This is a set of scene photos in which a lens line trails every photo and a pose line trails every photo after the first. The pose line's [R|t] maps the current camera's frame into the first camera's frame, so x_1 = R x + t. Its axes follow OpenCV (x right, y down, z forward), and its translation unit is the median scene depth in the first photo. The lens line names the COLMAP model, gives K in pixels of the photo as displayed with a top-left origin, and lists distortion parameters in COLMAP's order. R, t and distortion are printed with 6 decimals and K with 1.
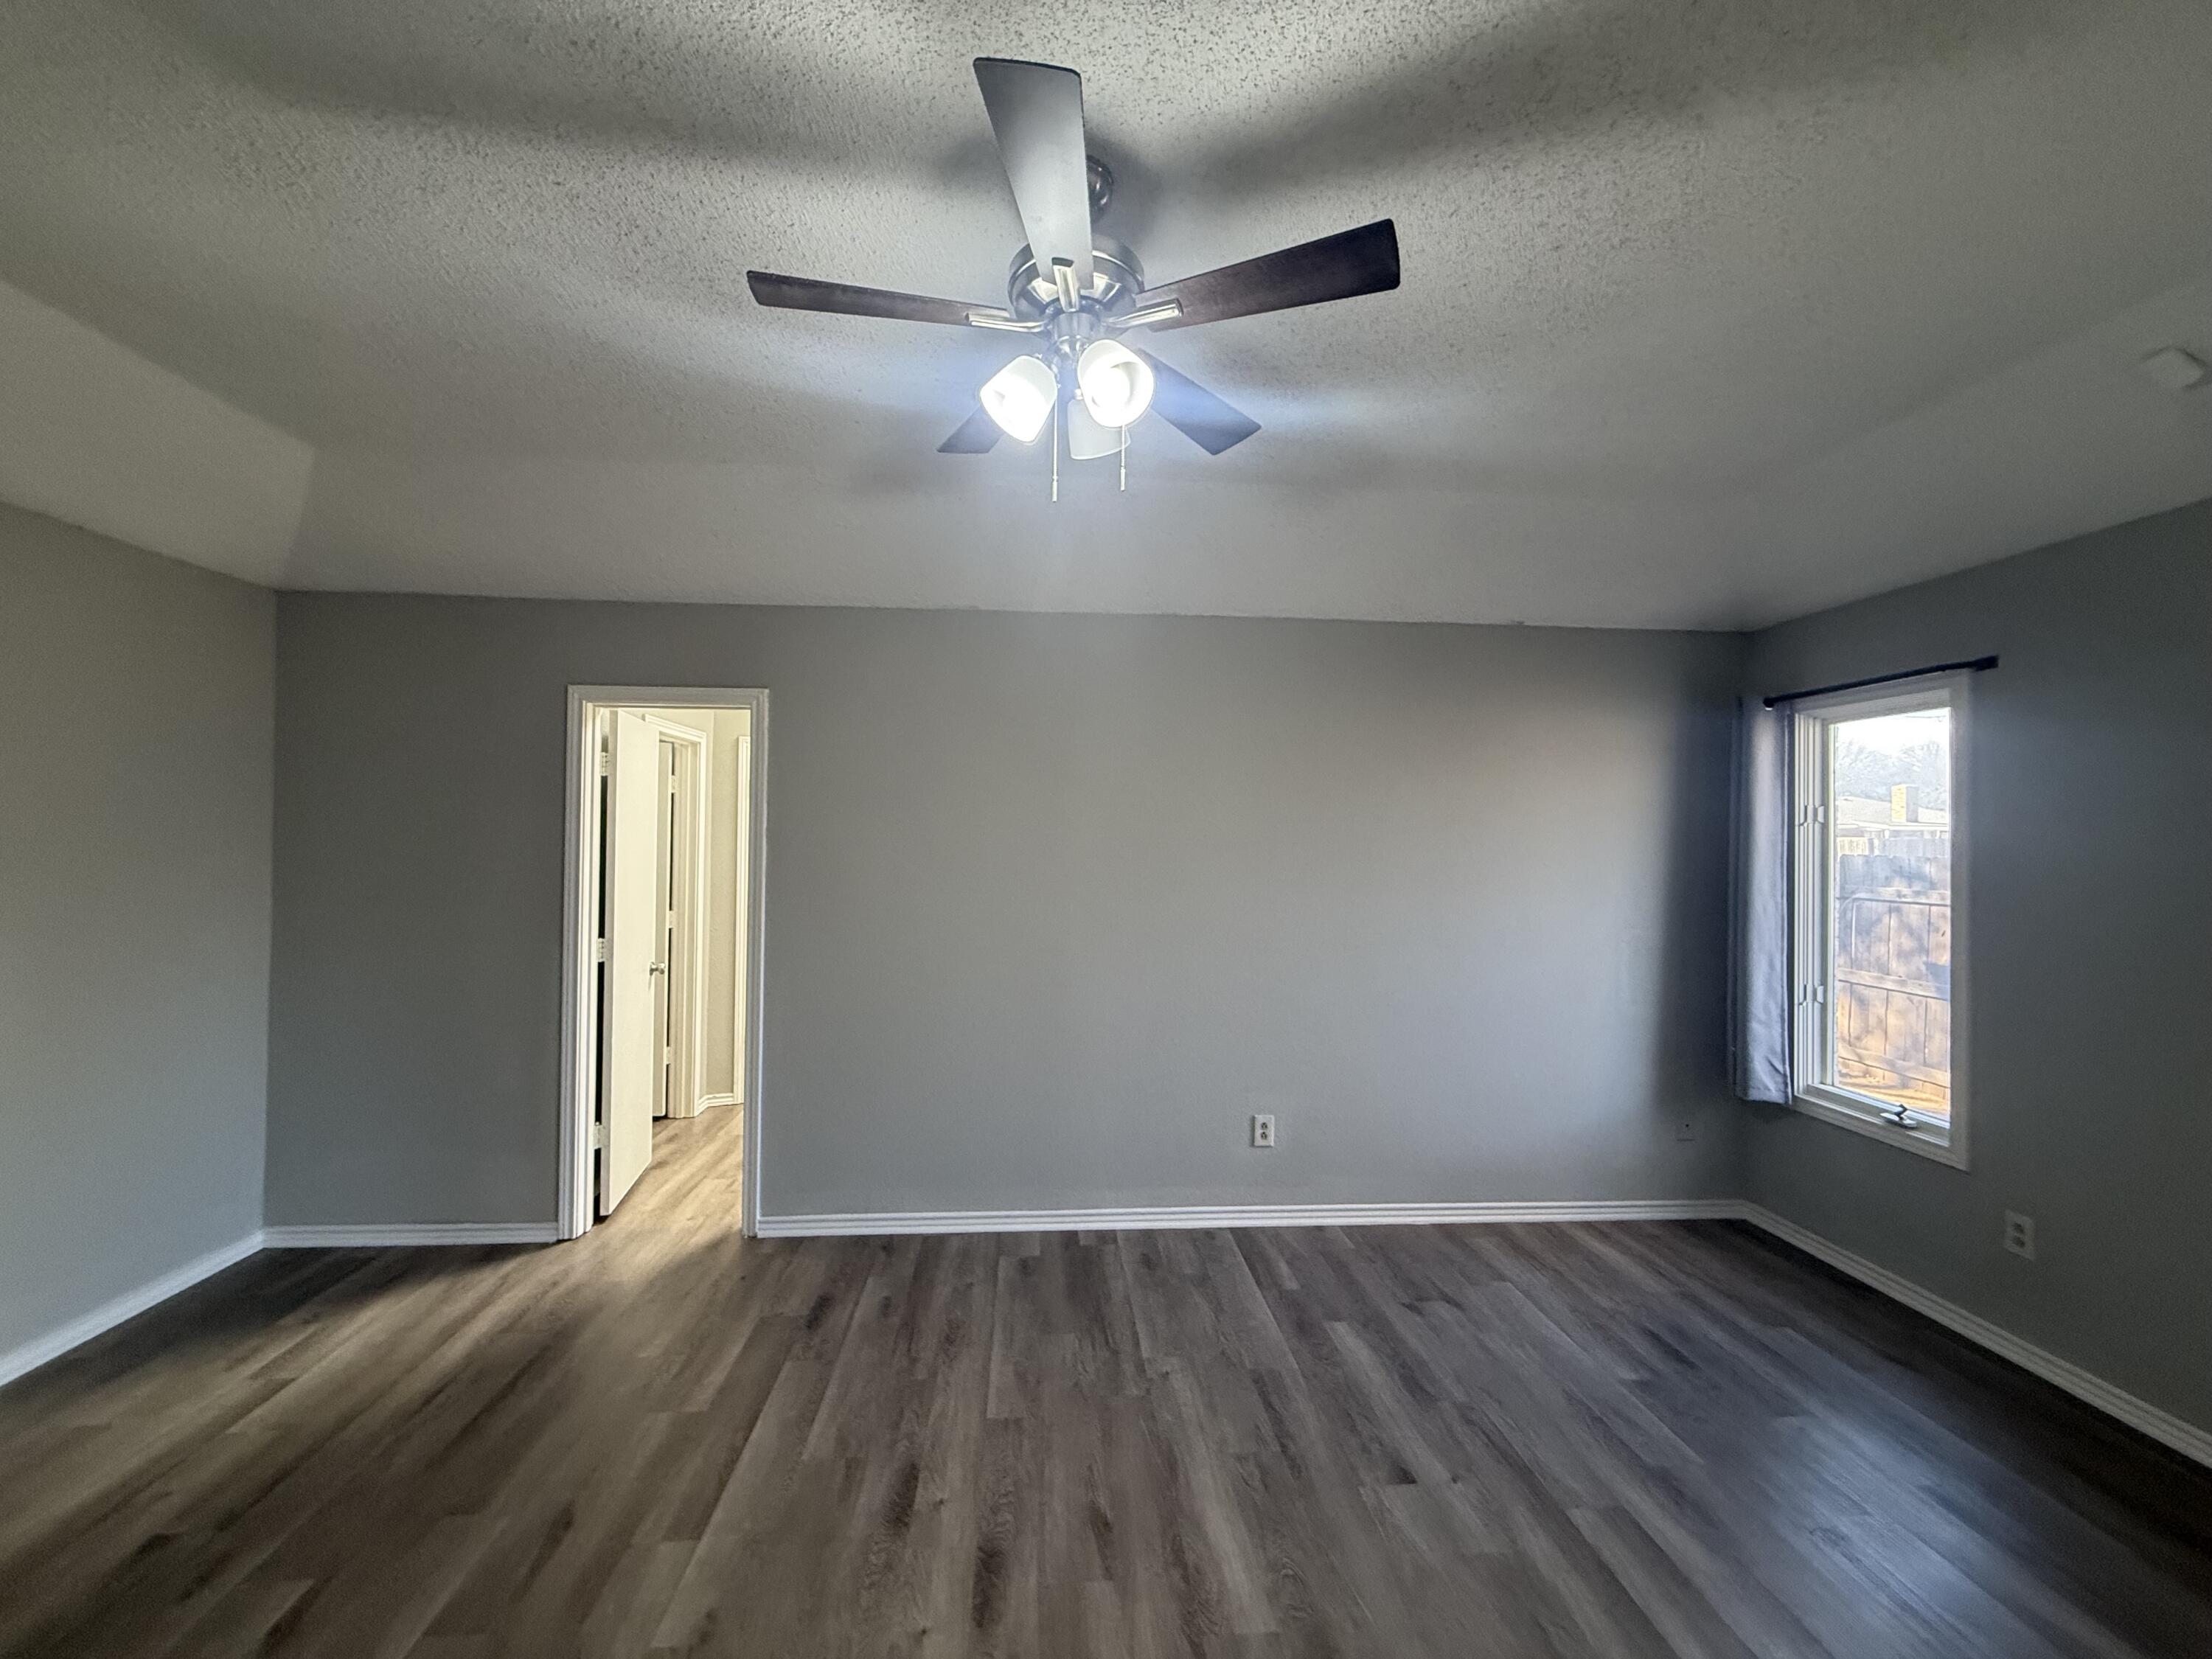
lens RADIAL K [[888.9, 0, 1106.5], [0, 888.9, 825.4], [0, 0, 1]] dist [0.001412, 0.000571]
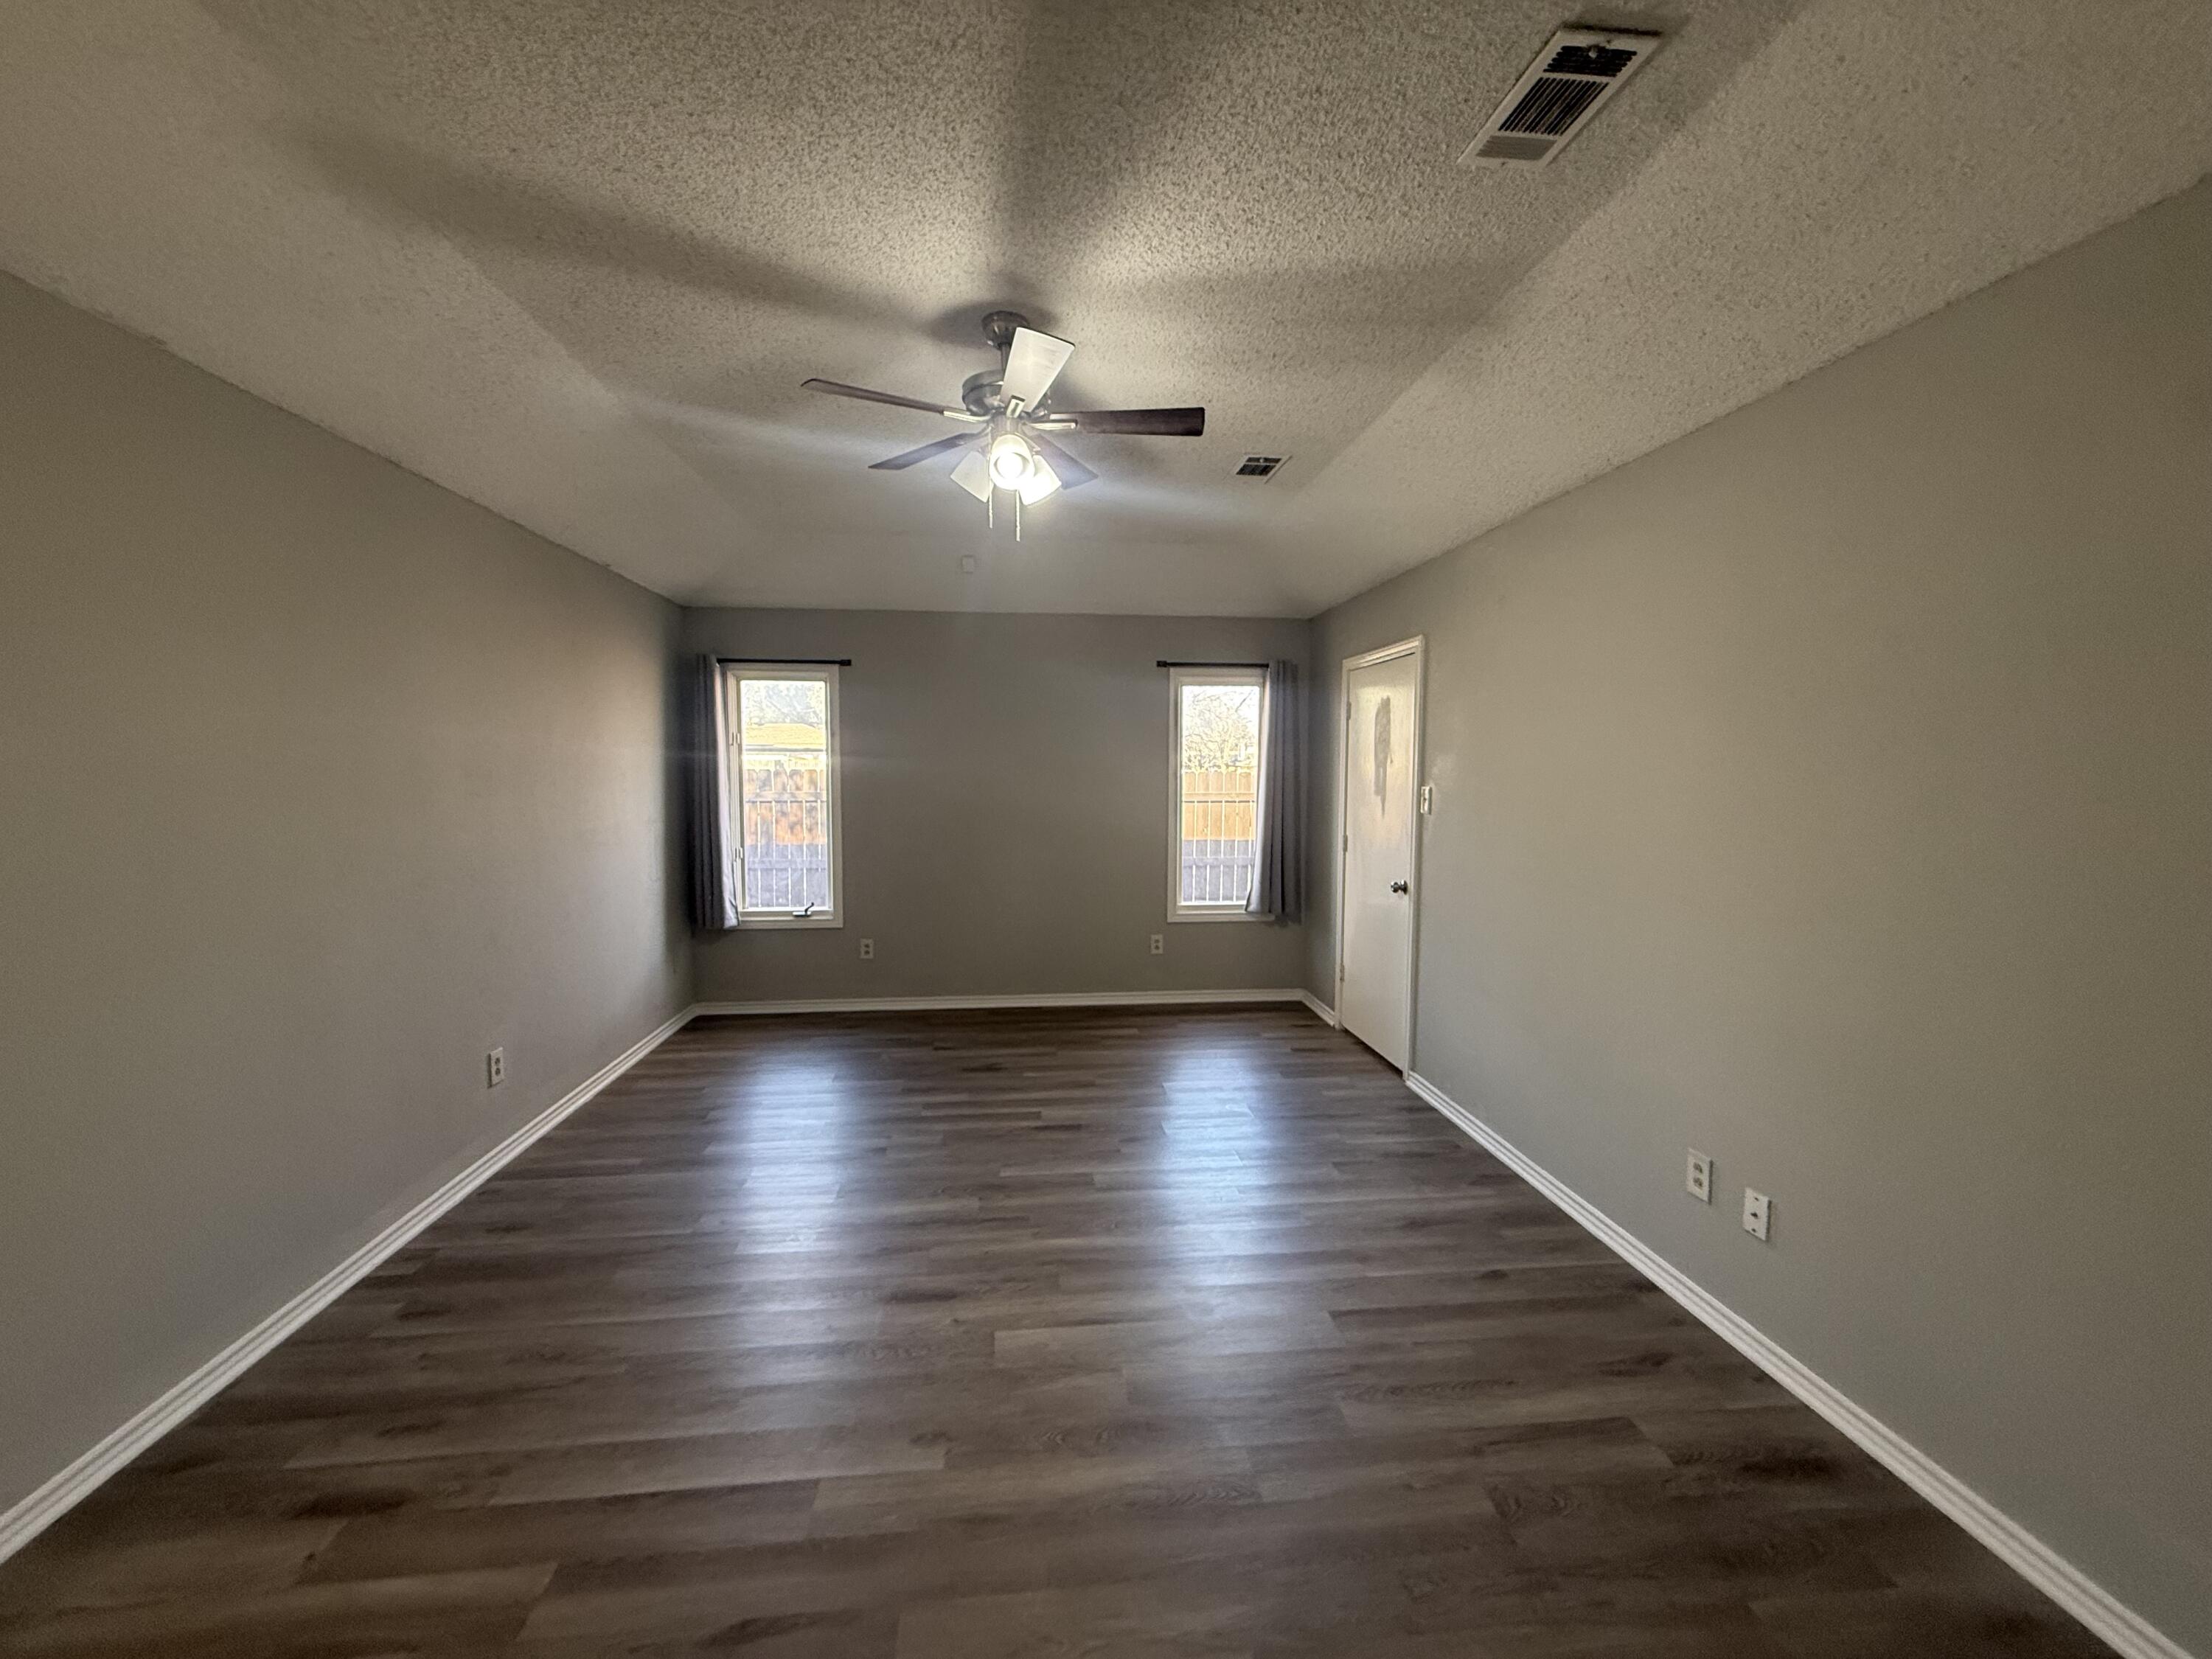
lens RADIAL K [[888.9, 0, 1105.5], [0, 888.9, 830.4], [0, 0, 1]] dist [0.001412, 0.000571]
pose [[-0.041242, -0.082867, 0.995707, -0.805990], [-0.025728, 0.996312, 0.081852, 0.004508], [-0.998818, -0.022242, -0.043222, 0.434431]]
